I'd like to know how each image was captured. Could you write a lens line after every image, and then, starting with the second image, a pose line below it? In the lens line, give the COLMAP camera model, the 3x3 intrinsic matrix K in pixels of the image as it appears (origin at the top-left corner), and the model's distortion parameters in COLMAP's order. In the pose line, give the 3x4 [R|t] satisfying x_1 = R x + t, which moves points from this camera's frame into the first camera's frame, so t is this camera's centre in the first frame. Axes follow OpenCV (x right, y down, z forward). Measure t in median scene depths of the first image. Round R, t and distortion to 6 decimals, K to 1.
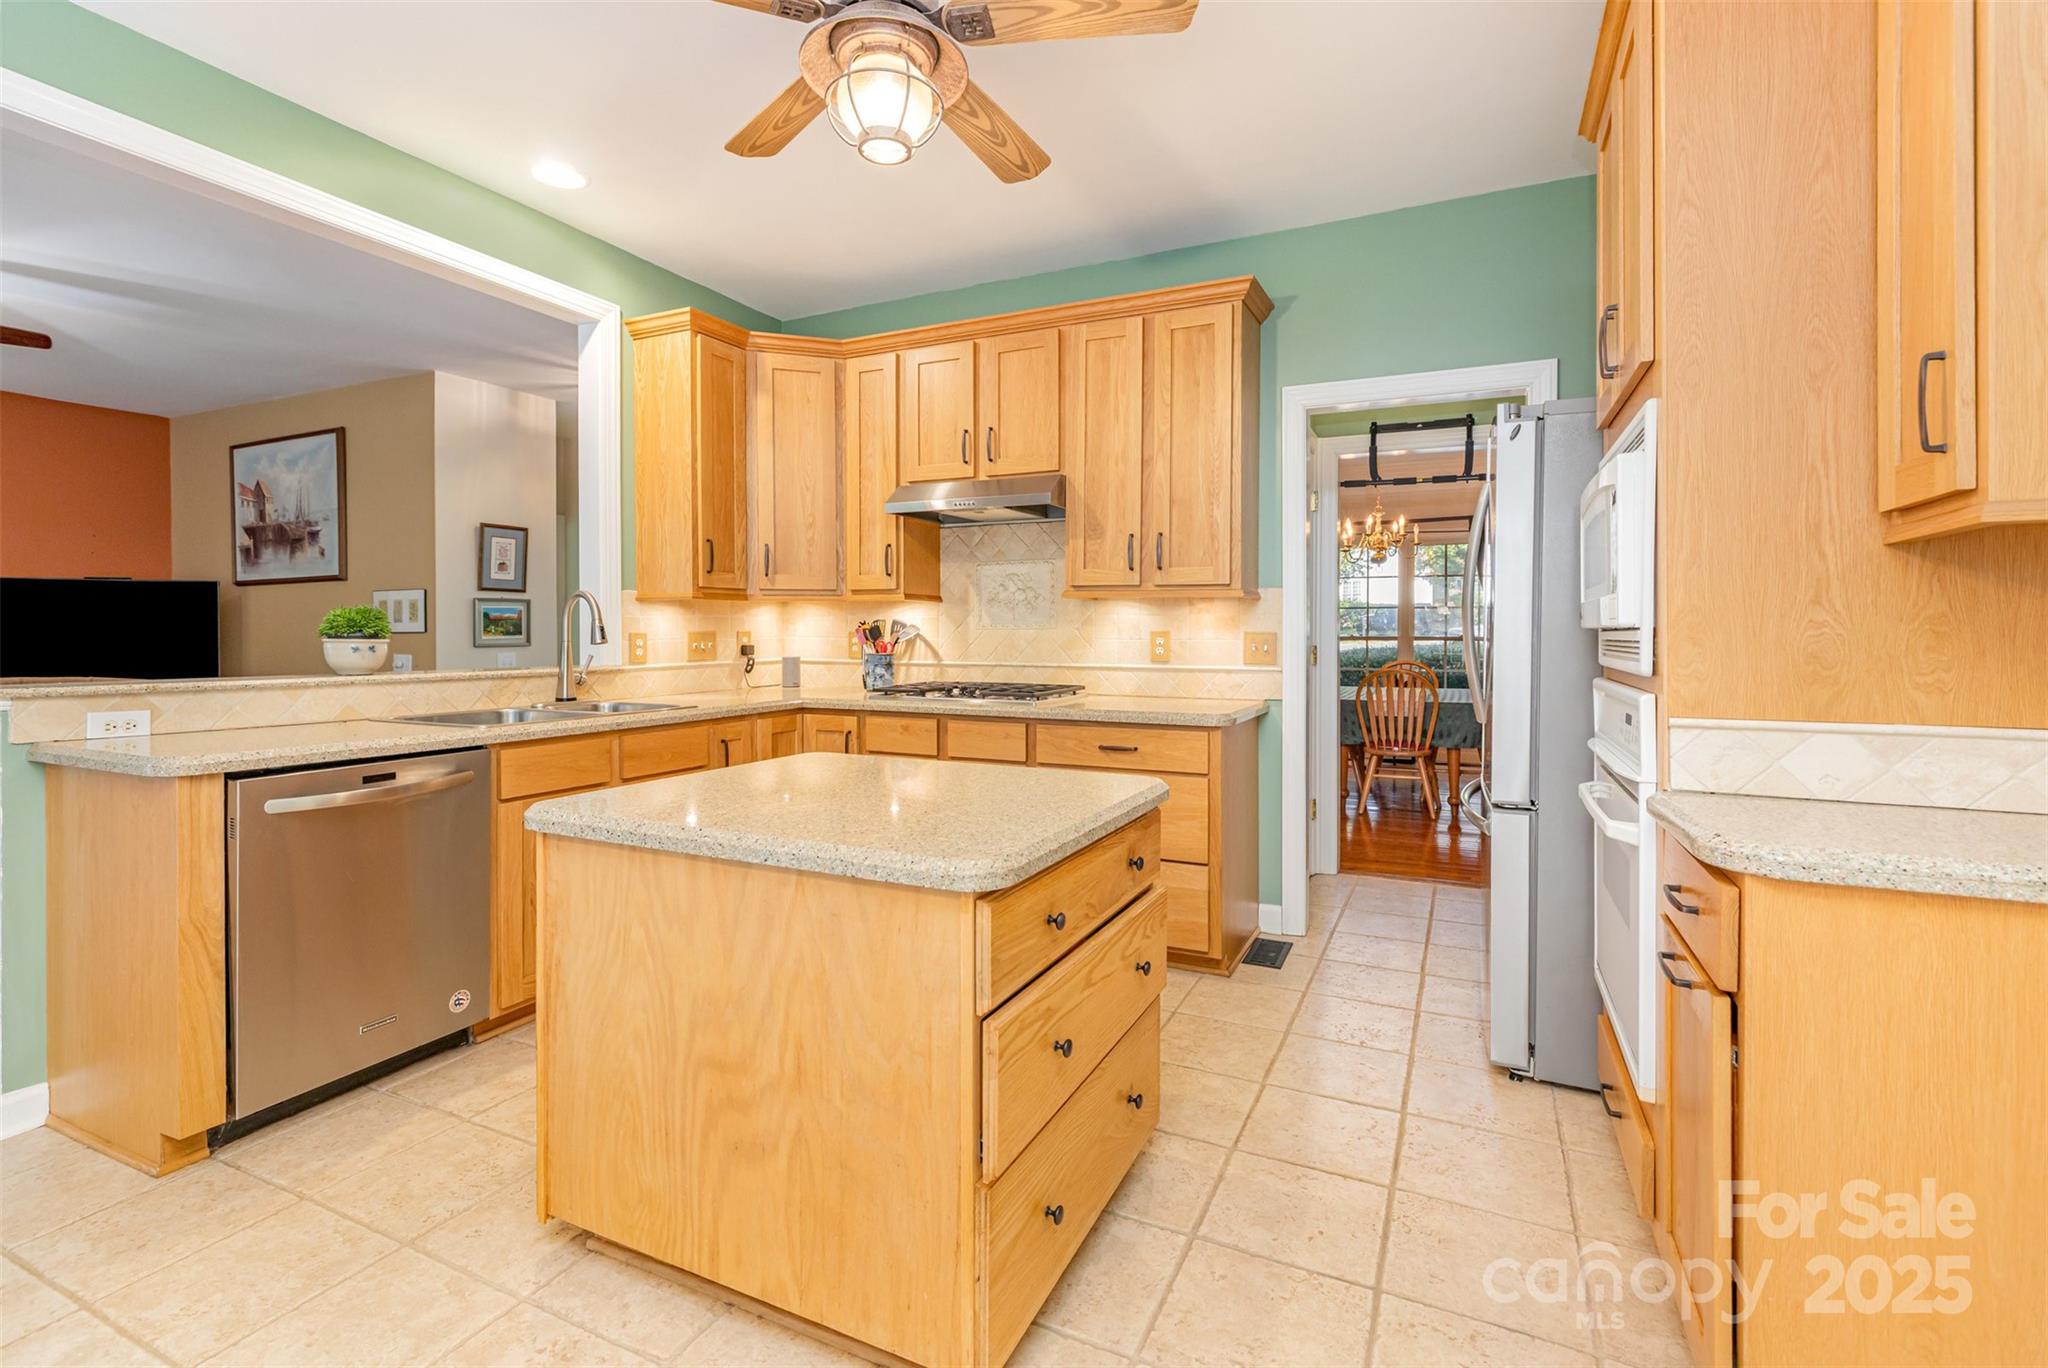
lens RADIAL K [[934.2, 0, 1019.5], [0, 934.2, 636.0], [0, 0, 1]] dist [-0.000456, 0.000257]
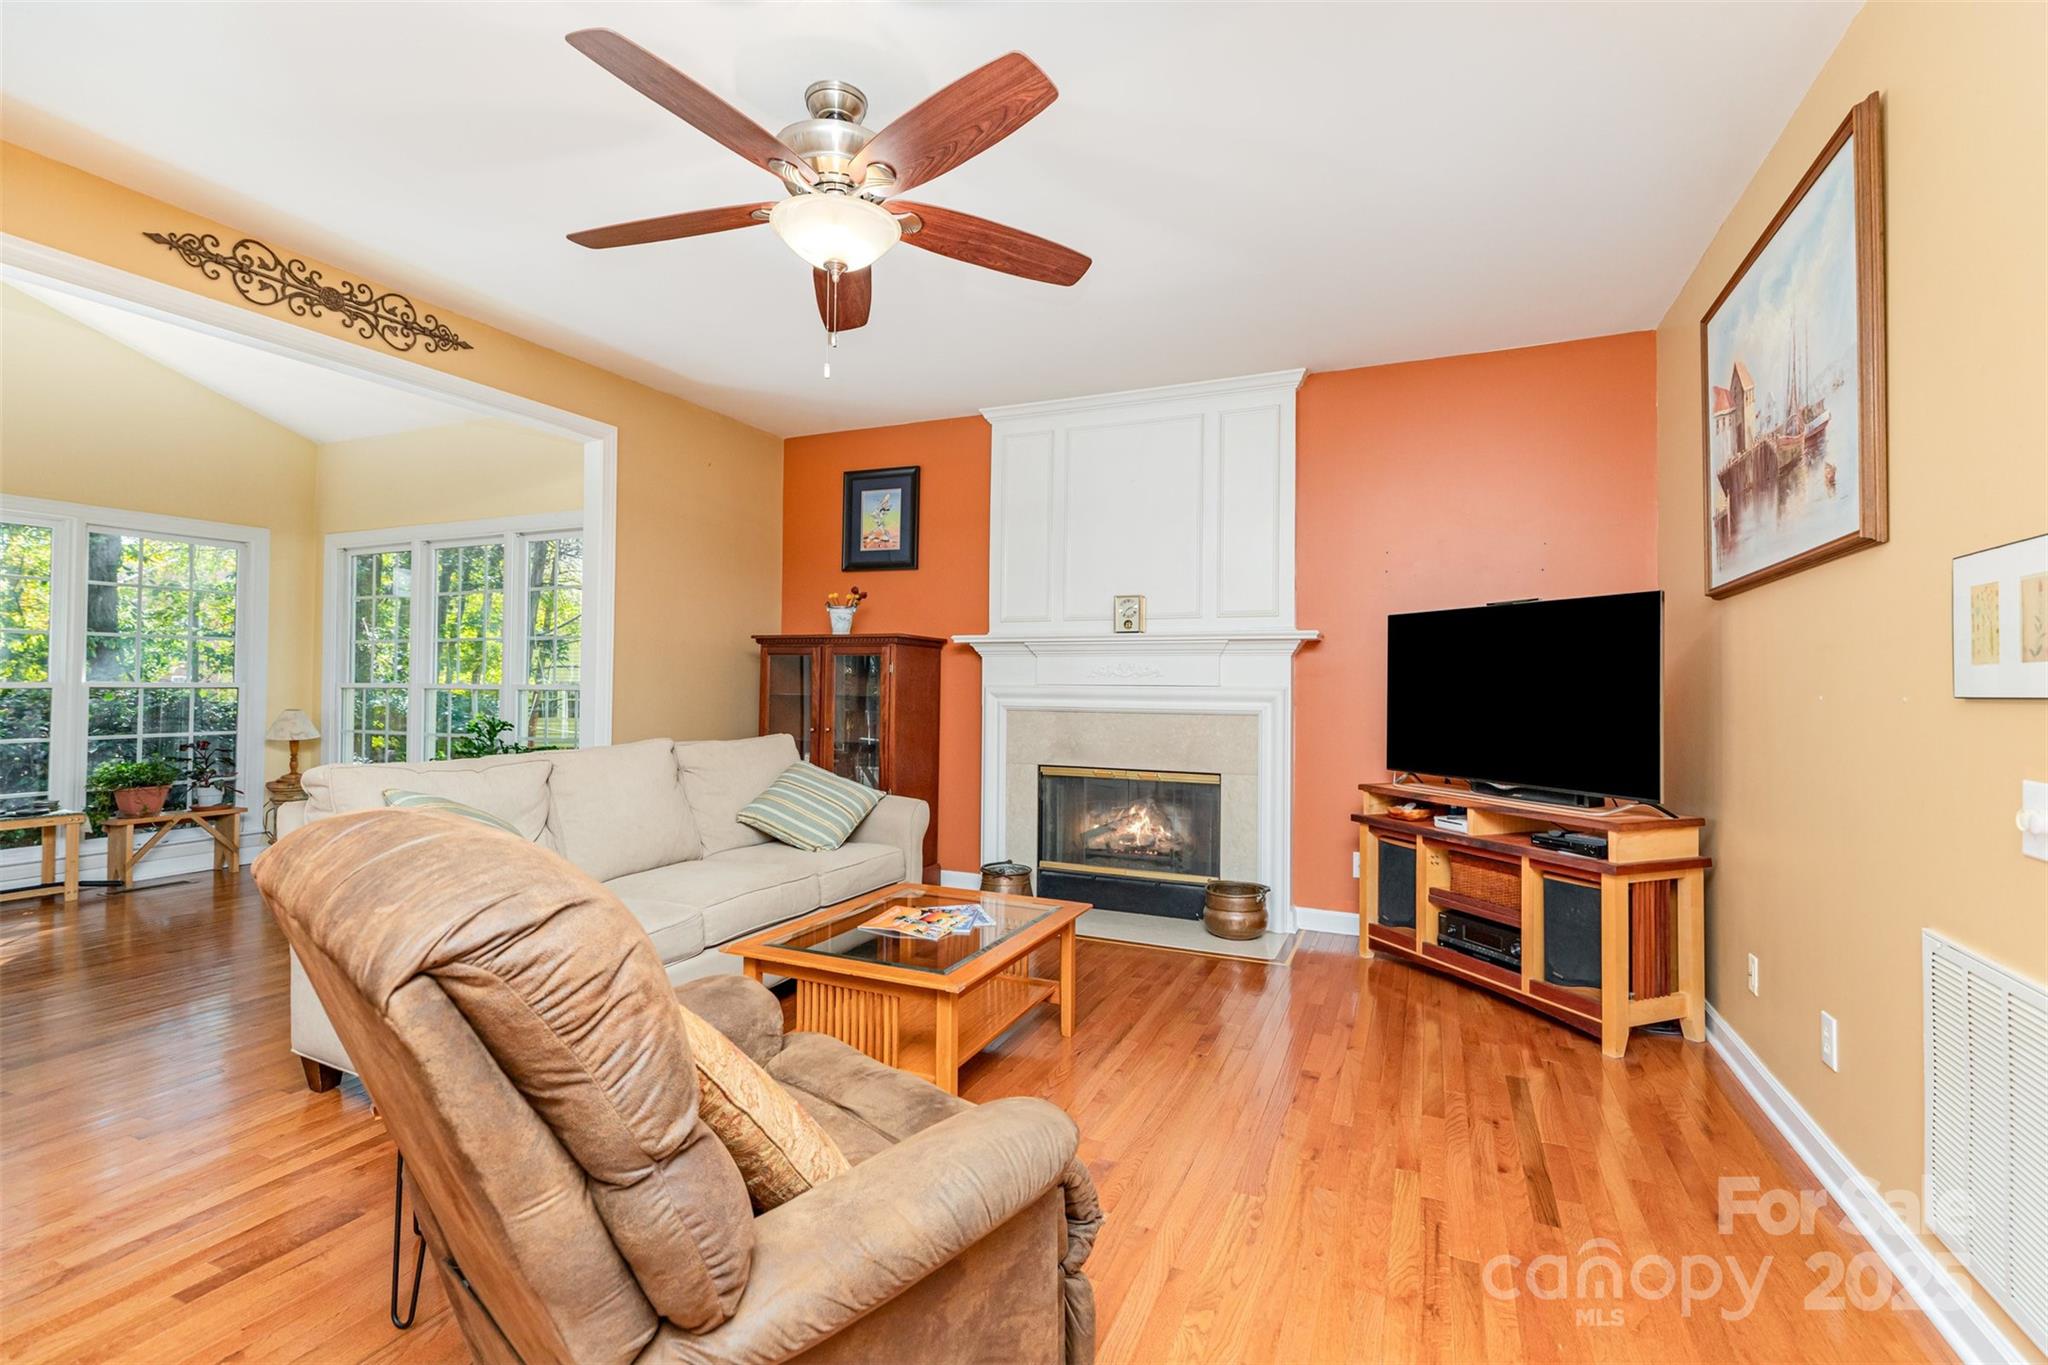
lens RADIAL K [[925.7, 0, 1025.6], [0, 925.7, 663.2], [0, 0, 1]] dist [0.002763, 0.000492]
pose [[0.030461, -0.026504, -0.999185, -0.392068], [-0.009662, 0.999594, -0.026809, -0.004213], [0.999489, 0.010471, 0.030192, 0.669858]]
